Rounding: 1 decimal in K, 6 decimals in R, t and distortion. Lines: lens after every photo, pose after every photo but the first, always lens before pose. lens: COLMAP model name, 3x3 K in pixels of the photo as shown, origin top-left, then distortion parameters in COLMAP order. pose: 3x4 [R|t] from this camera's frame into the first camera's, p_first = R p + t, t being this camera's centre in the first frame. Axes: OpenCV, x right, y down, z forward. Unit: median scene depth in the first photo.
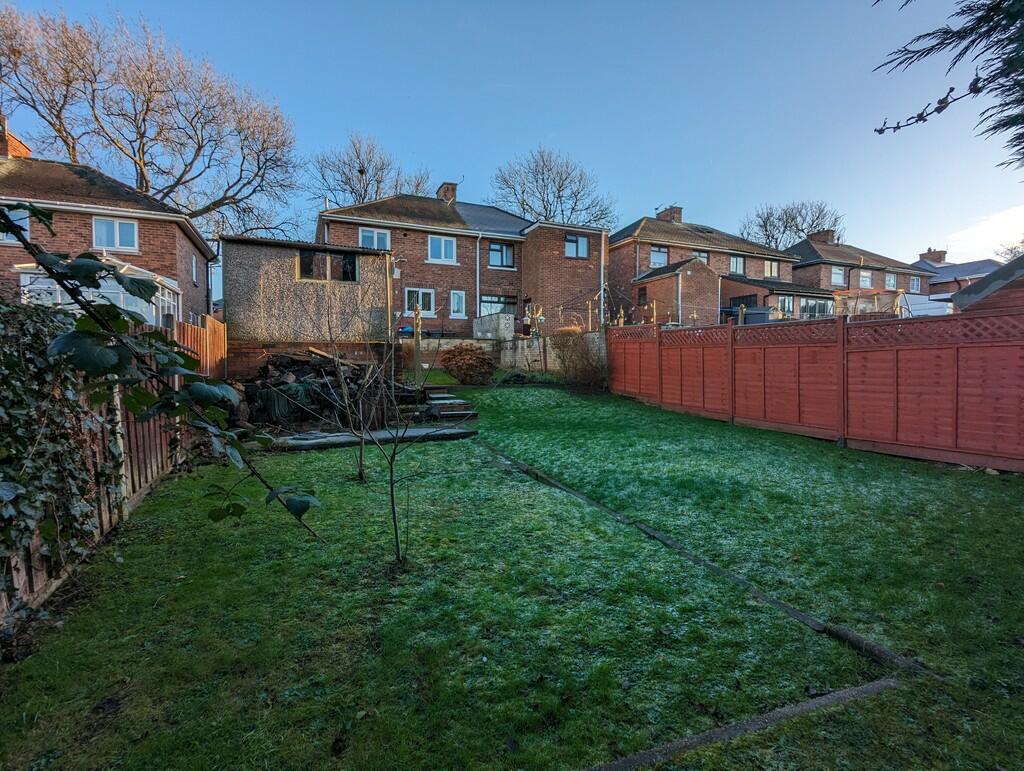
lens RADIAL K [[477.9, 0, 512.0], [0, 477.9, 385.5], [0, 0, 1]] dist [-0.003900, -0.000430]
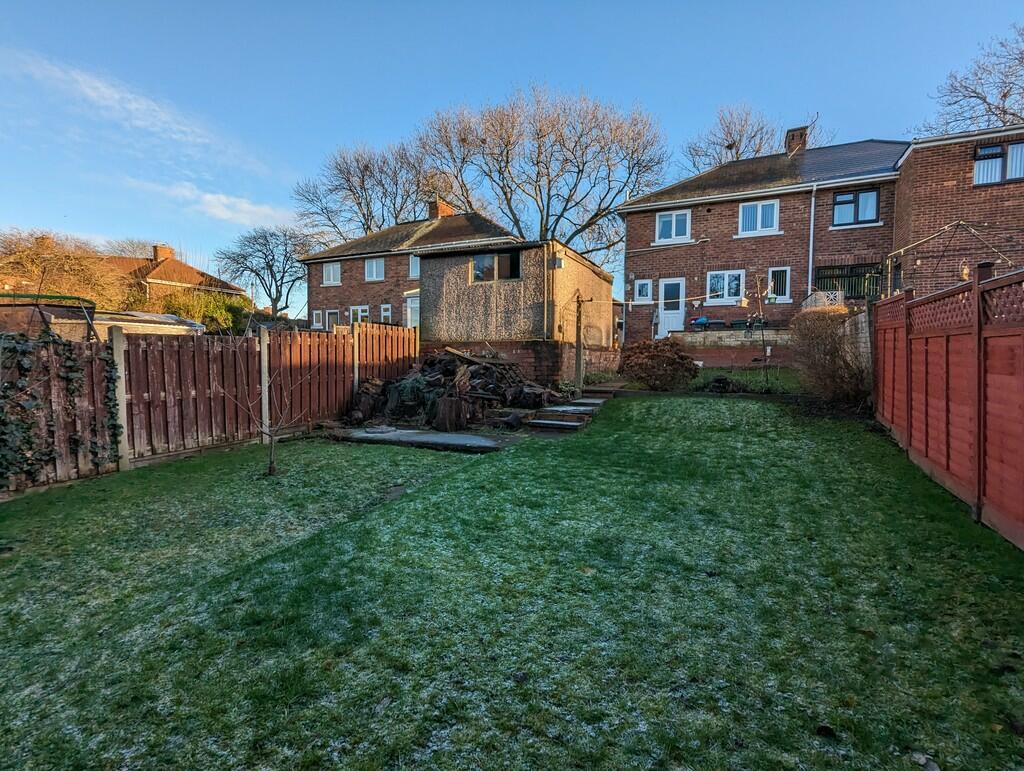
lens RADIAL K [[479.2, 0, 512.0], [0, 479.2, 385.5], [0, 0, 1]] dist [0.002426, 0.001113]
pose [[0.666173, 0.046334, -0.744357, 0.195323], [-0.037099, 0.998891, 0.028976, -0.012802], [0.744874, 0.008312, 0.667153, 0.163168]]
